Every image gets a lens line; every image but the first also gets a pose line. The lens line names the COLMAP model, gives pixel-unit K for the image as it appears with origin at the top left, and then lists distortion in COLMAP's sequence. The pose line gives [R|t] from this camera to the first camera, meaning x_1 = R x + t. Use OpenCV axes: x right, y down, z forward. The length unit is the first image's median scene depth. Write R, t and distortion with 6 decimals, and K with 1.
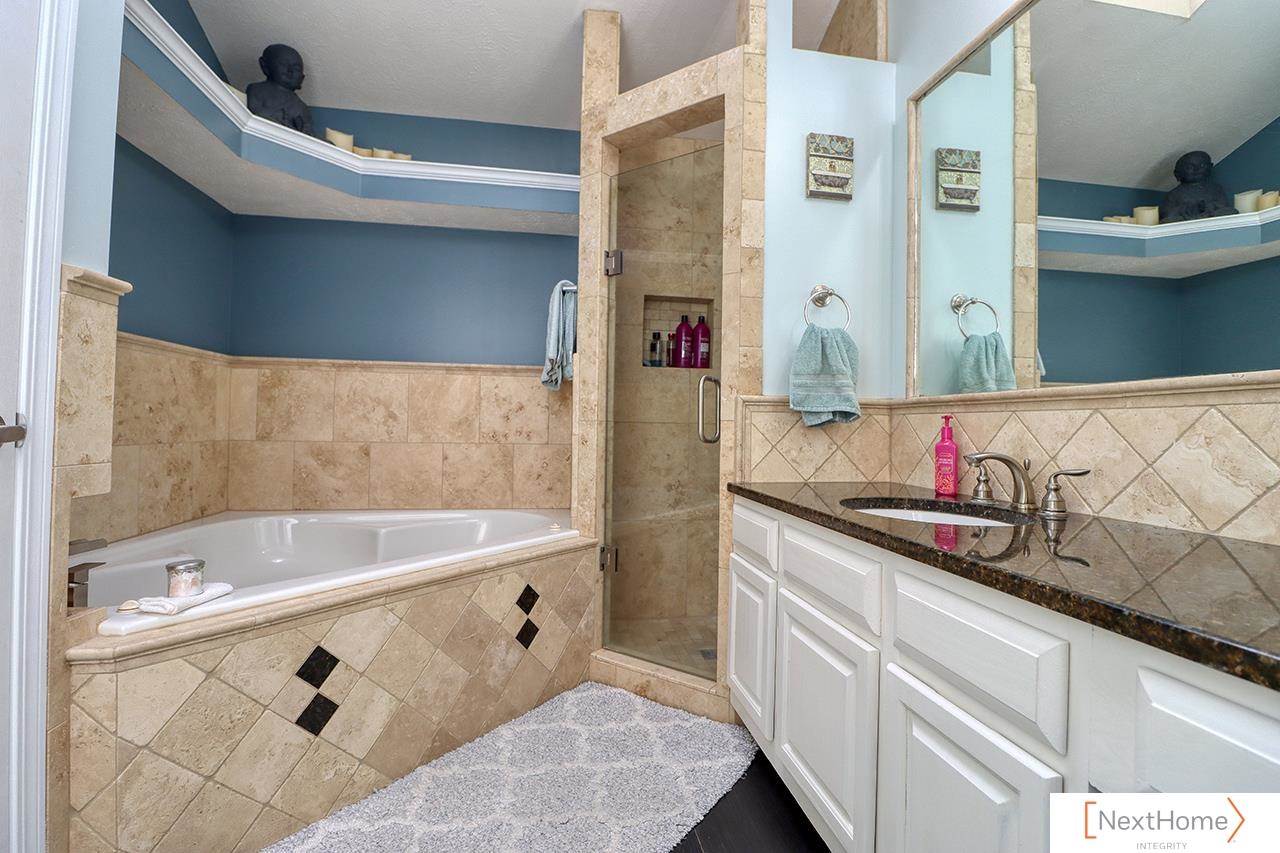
lens RADIAL K [[591.3, 0, 644.5], [0, 591.3, 417.1], [0, 0, 1]] dist [-0.000975, -0.013378]
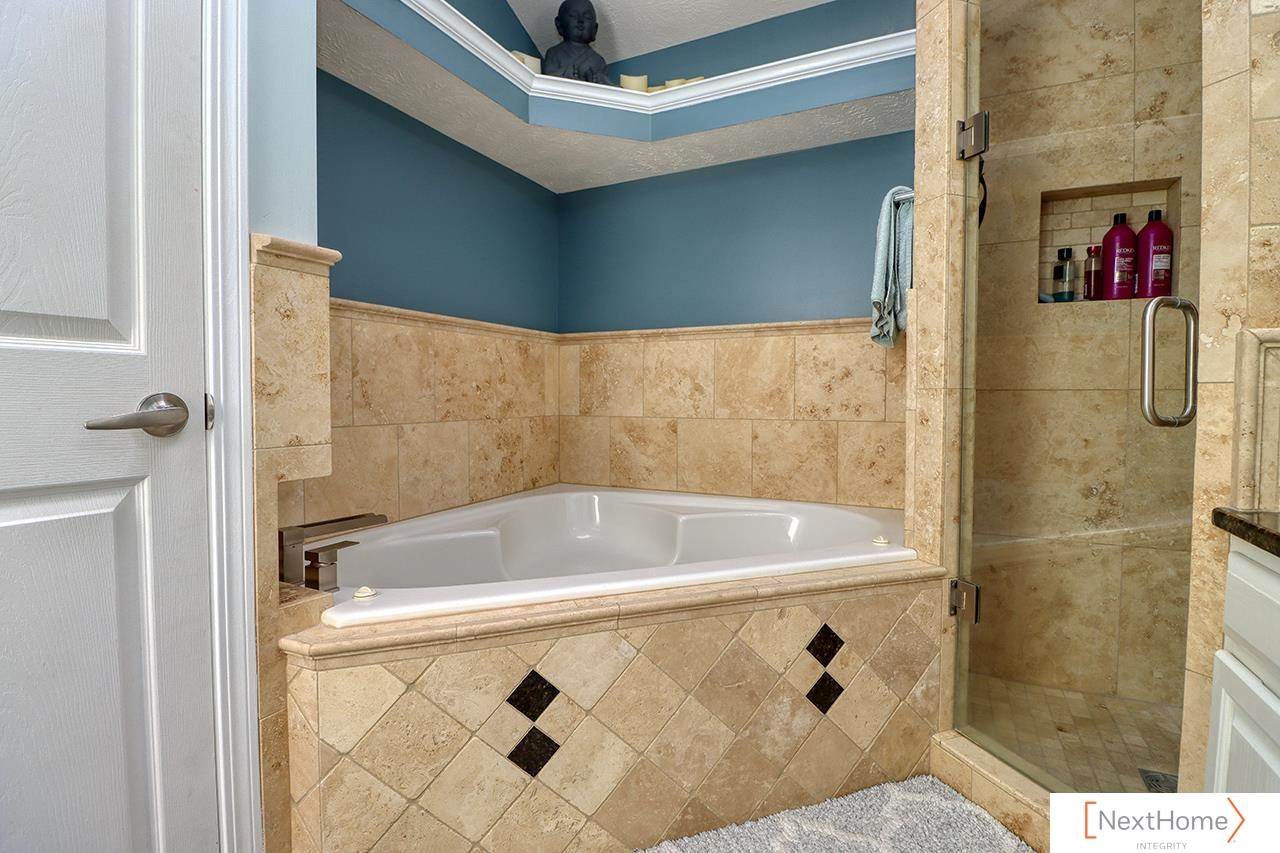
lens RADIAL K [[591.3, 0, 644.5], [0, 591.3, 417.1], [0, 0, 1]] dist [-0.000975, -0.013378]
pose [[0.810988, 0.005608, -0.585036, 0.032526], [0.022562, 0.998910, 0.040851, 0.003432], [0.584628, -0.046329, 0.809978, 0.275052]]
